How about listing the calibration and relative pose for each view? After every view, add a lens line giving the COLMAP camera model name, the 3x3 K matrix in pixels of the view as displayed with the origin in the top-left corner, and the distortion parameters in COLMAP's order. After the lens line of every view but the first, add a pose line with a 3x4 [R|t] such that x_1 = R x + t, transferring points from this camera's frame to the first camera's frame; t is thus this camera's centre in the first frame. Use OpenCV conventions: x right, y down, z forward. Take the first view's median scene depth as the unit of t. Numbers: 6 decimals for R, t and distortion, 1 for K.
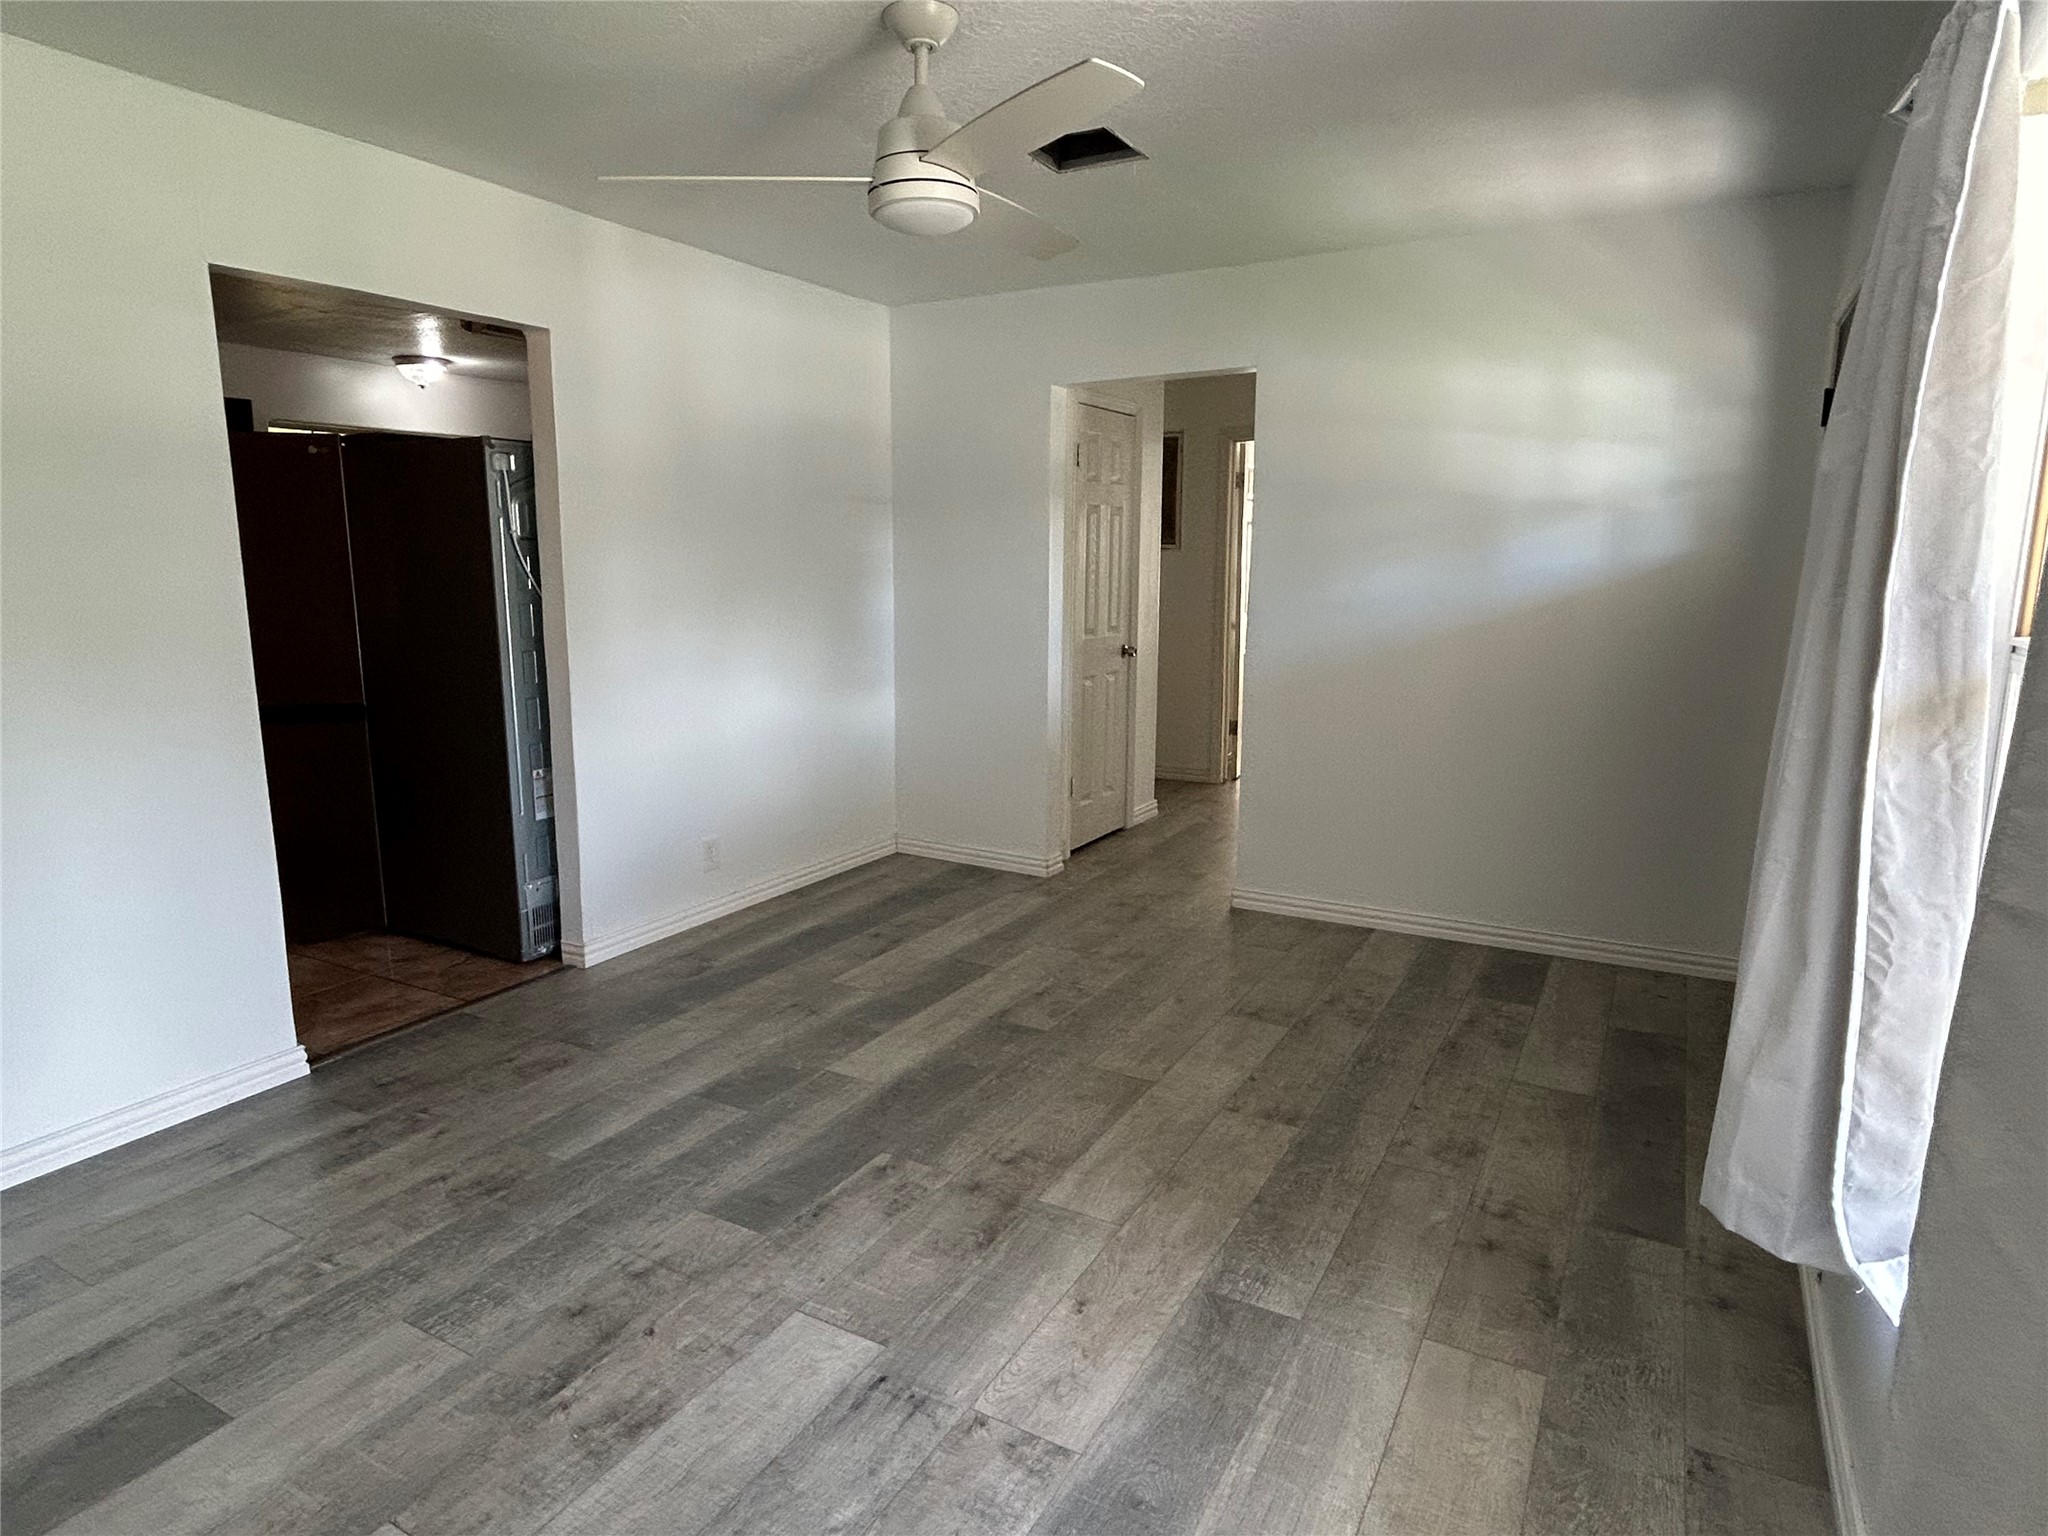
lens RADIAL K [[1165.5, 0, 1020.6], [0, 1165.5, 763.5], [0, 0, 1]] dist [-0.004848, 0.004367]
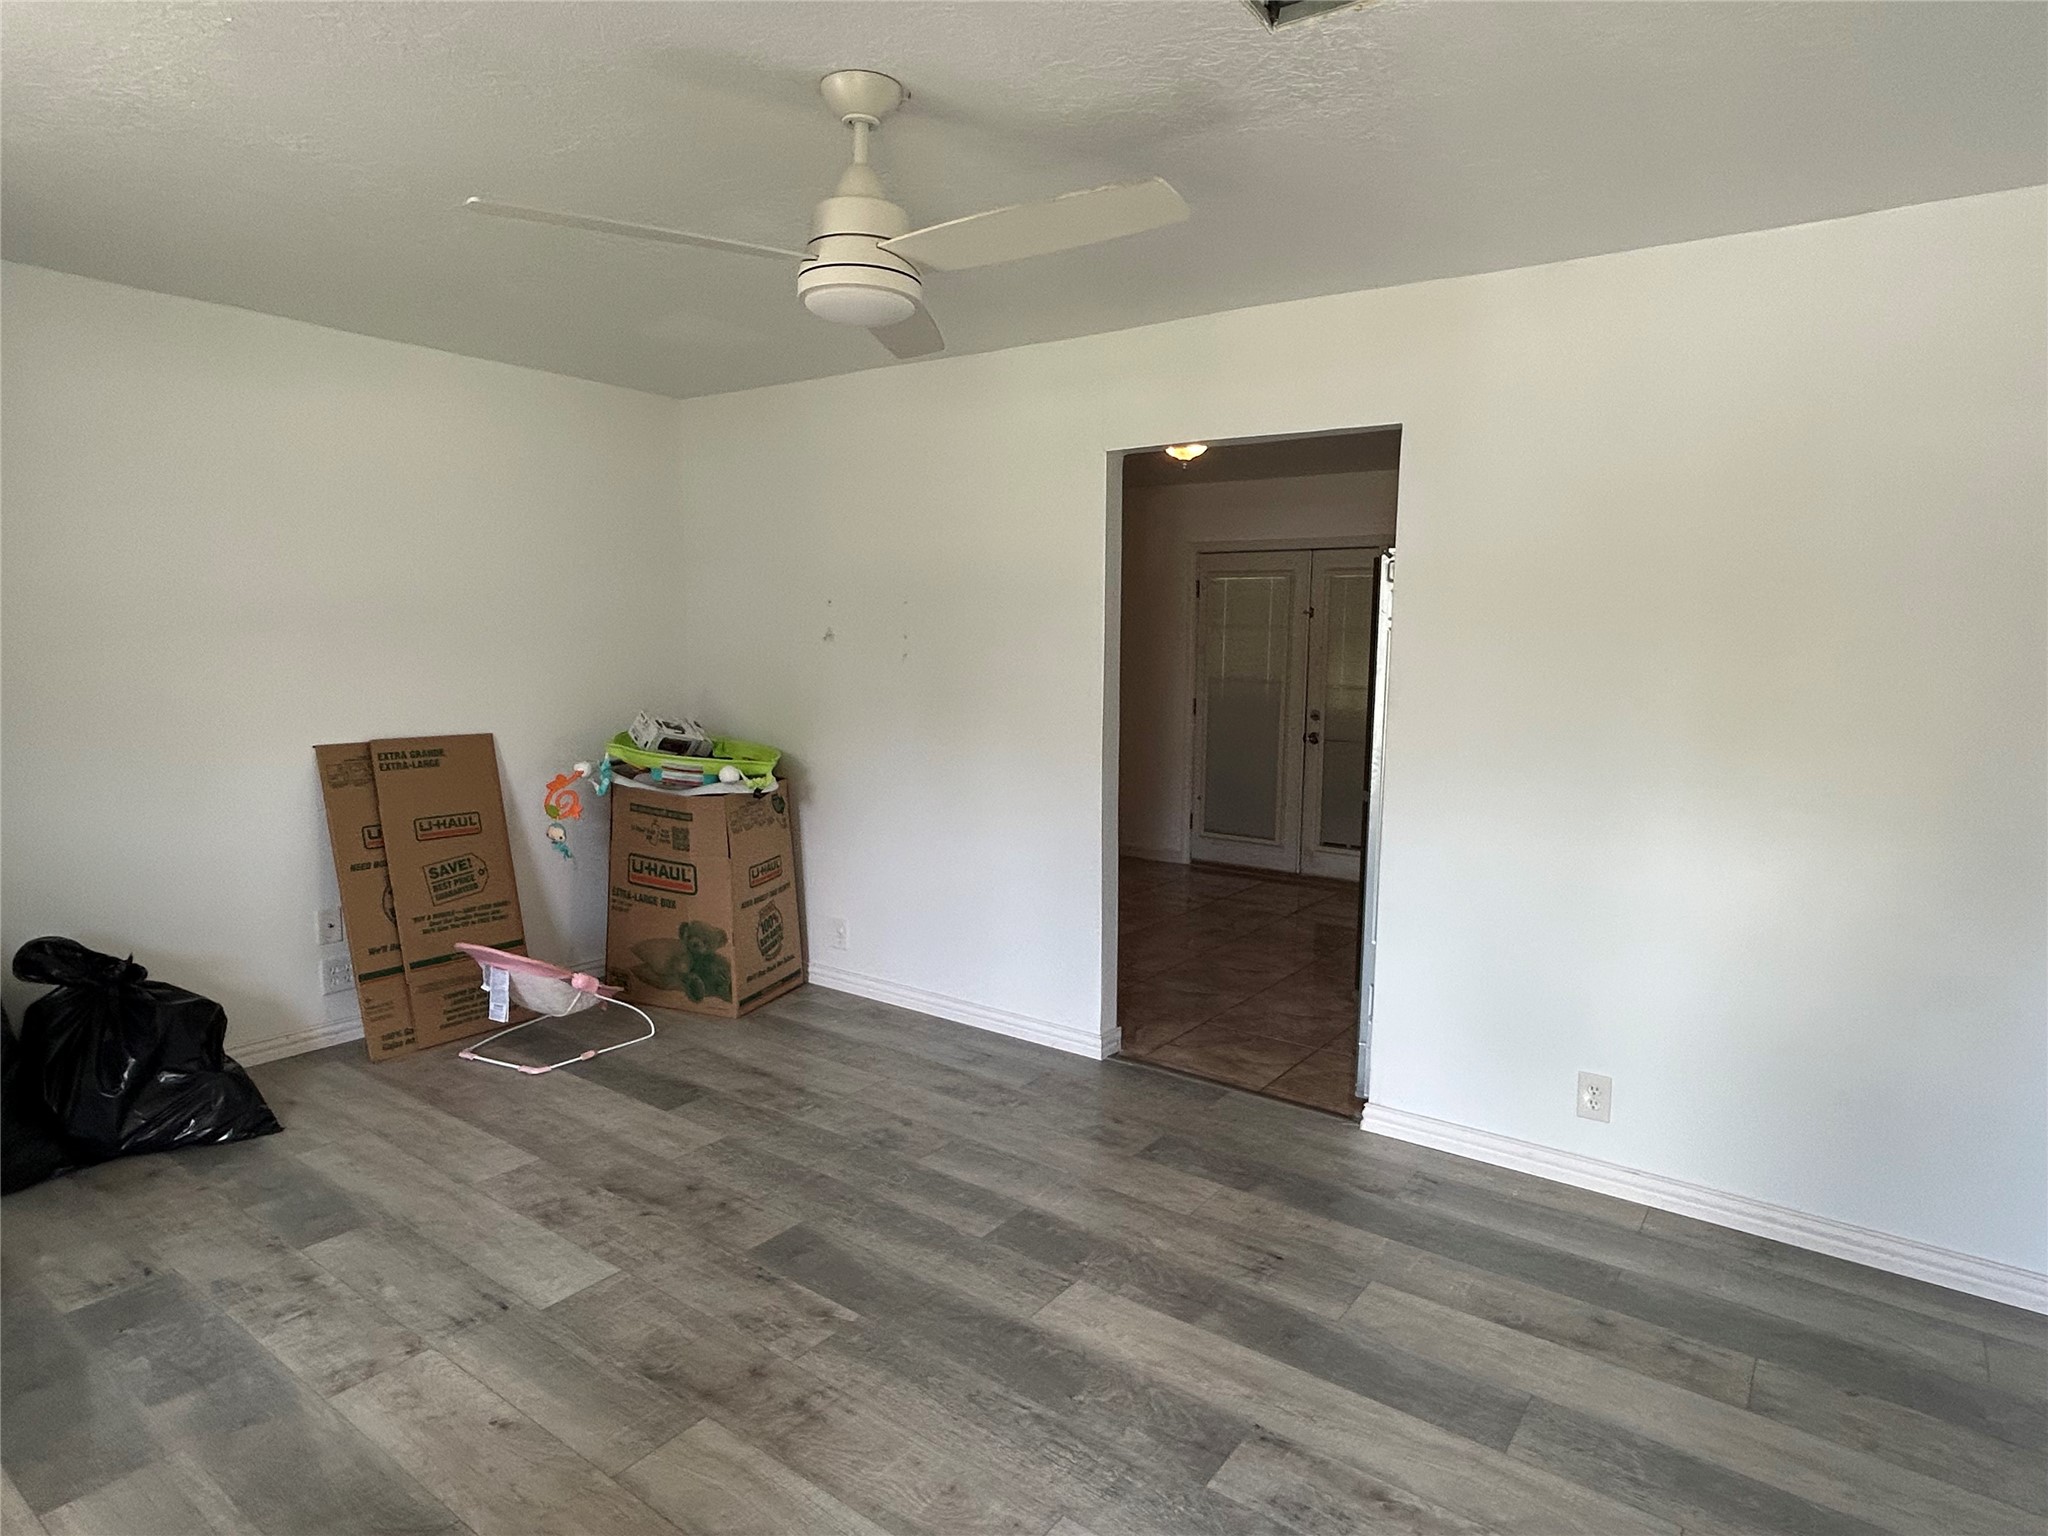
lens RADIAL K [[1165.5, 0, 1024.7], [0, 1165.5, 768.7], [0, 0, 1]] dist [-0.004848, 0.004367]
pose [[-0.116603, 0.115623, -0.986425, 0.843897], [-0.192097, 0.971820, 0.136619, -0.275561], [0.974424, 0.205419, -0.091106, 1.305045]]
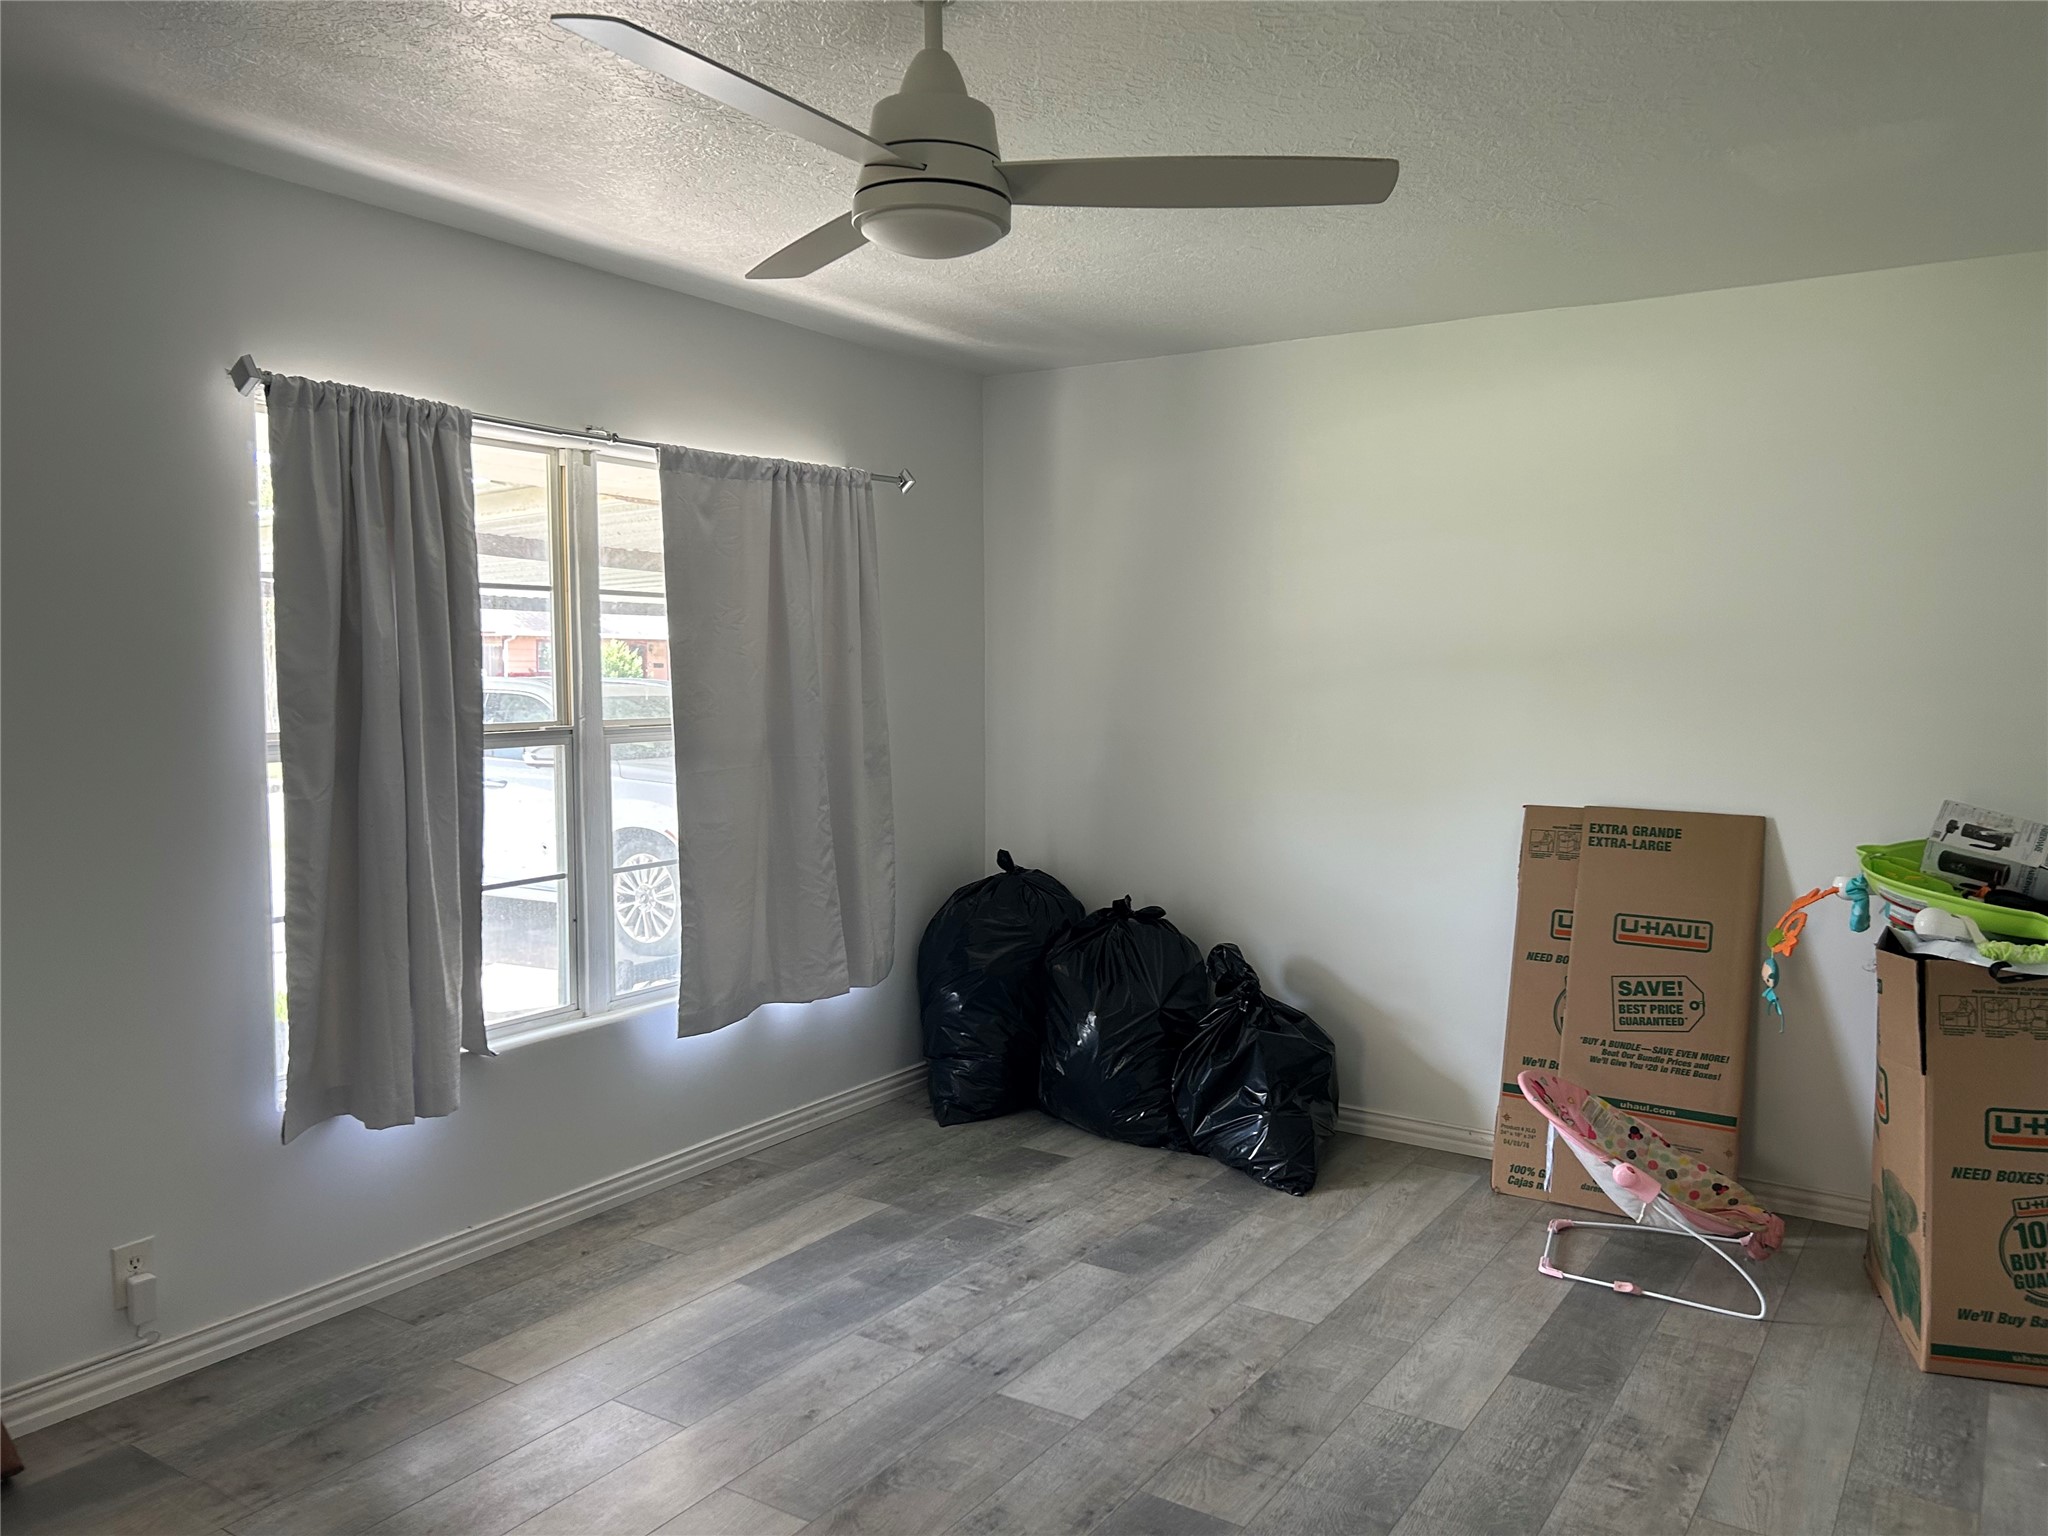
lens RADIAL K [[1548.0, 0, 1021.7], [0, 1548.0, 777.2], [0, 0, 1]] dist [0.008477, -0.000335]
pose [[-0.997665, -0.011385, 0.067335, -0.205833], [0.005870, 0.968059, 0.250653, -0.394068], [-0.068038, 0.250463, -0.965732, 2.012703]]
